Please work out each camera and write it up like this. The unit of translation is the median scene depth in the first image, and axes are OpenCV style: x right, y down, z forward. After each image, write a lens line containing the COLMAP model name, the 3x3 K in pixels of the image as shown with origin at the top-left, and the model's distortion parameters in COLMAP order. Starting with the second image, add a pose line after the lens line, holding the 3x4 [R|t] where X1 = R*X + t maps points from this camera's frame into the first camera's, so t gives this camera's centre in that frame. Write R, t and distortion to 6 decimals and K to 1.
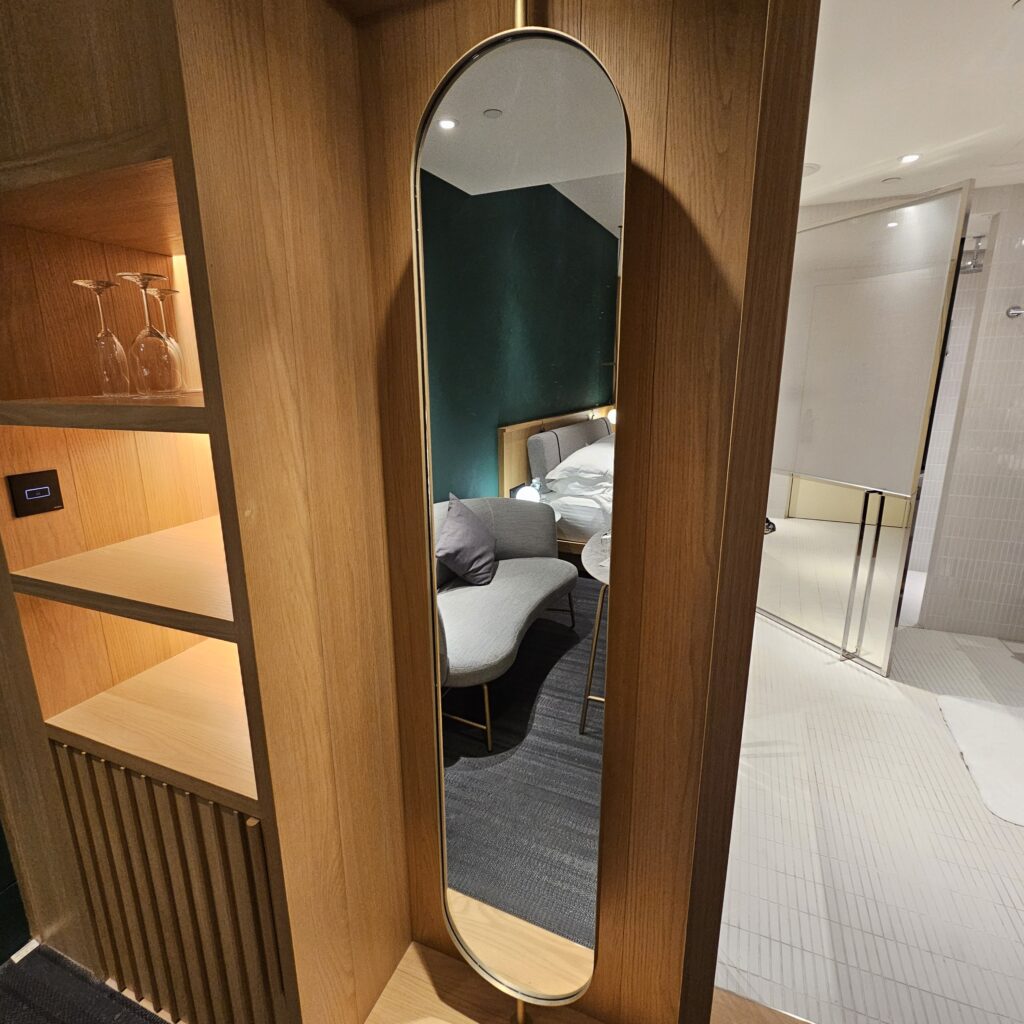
lens RADIAL K [[563.4, 0, 506.6], [0, 563.4, 511.3], [0, 0, 1]] dist [-0.003607, 0.001100]
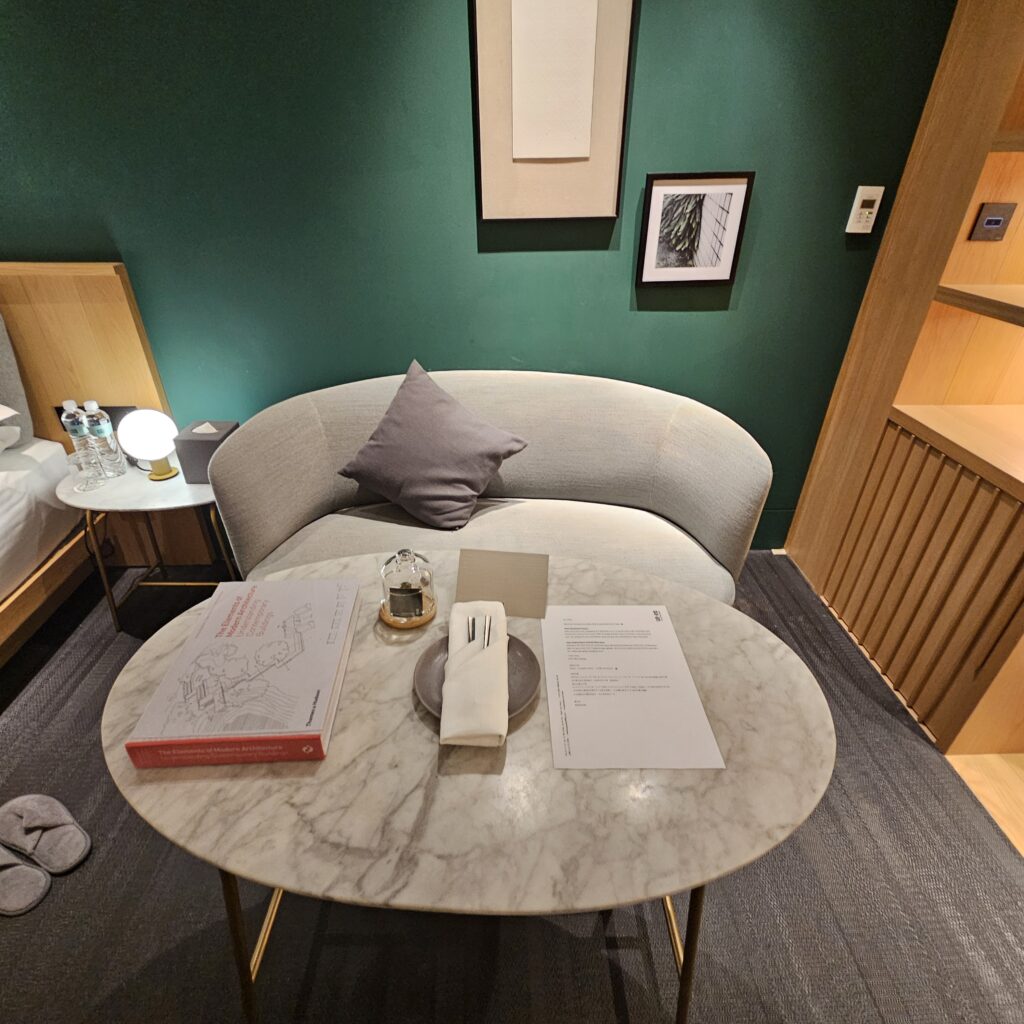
lens RADIAL K [[563.4, 0, 510.8], [0, 563.4, 508.5], [0, 0, 1]] dist [-0.003607, 0.001100]
pose [[0.421674, 0.483847, -0.766866, -0.039496], [-0.231886, 0.875151, 0.424663, 0.225429], [0.876596, -0.001244, 0.481226, -0.481432]]
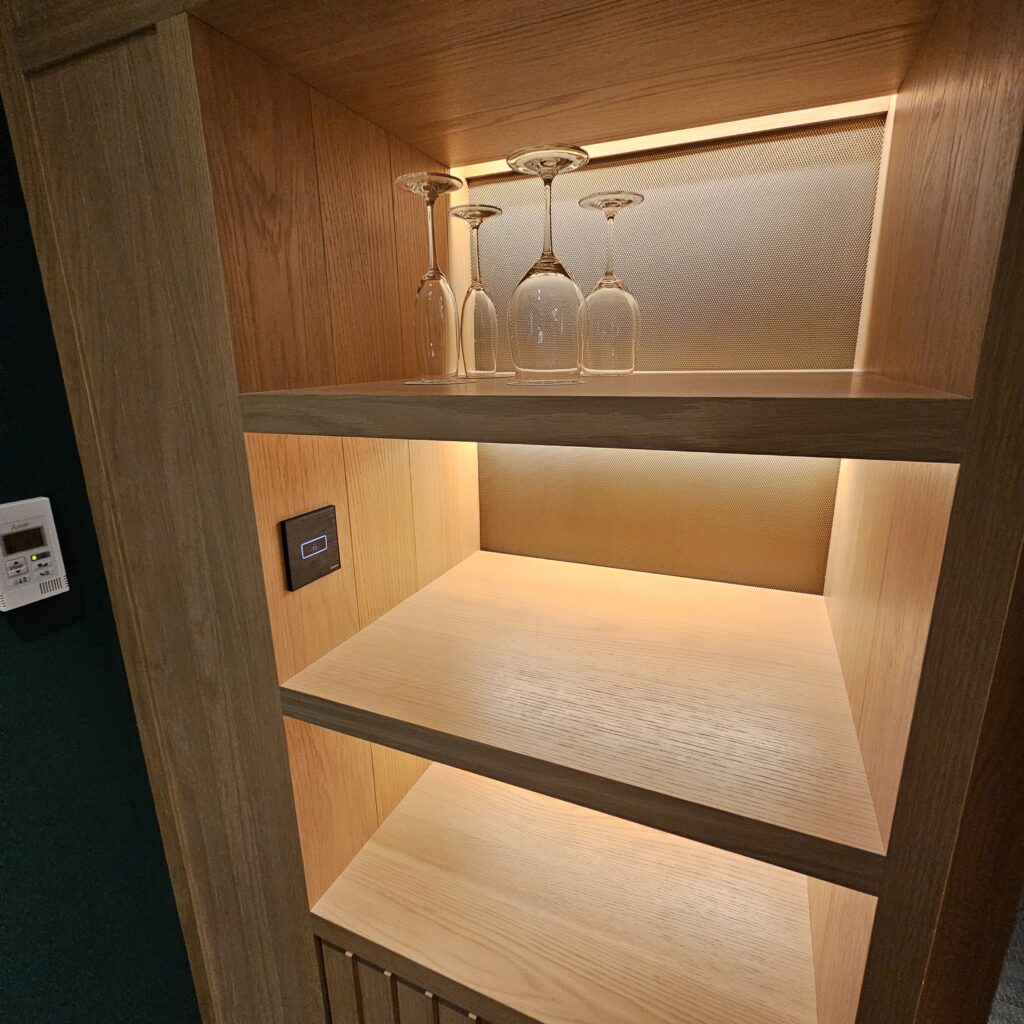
lens RADIAL K [[563.4, 0, 508.6], [0, 563.4, 512.1], [0, 0, 1]] dist [-0.003607, 0.001100]
pose [[0.999719, -0.001934, -0.023644, -0.588979], [0.002326, 0.999860, 0.016549, -0.075042], [0.023608, -0.016600, 0.999583, 0.393666]]
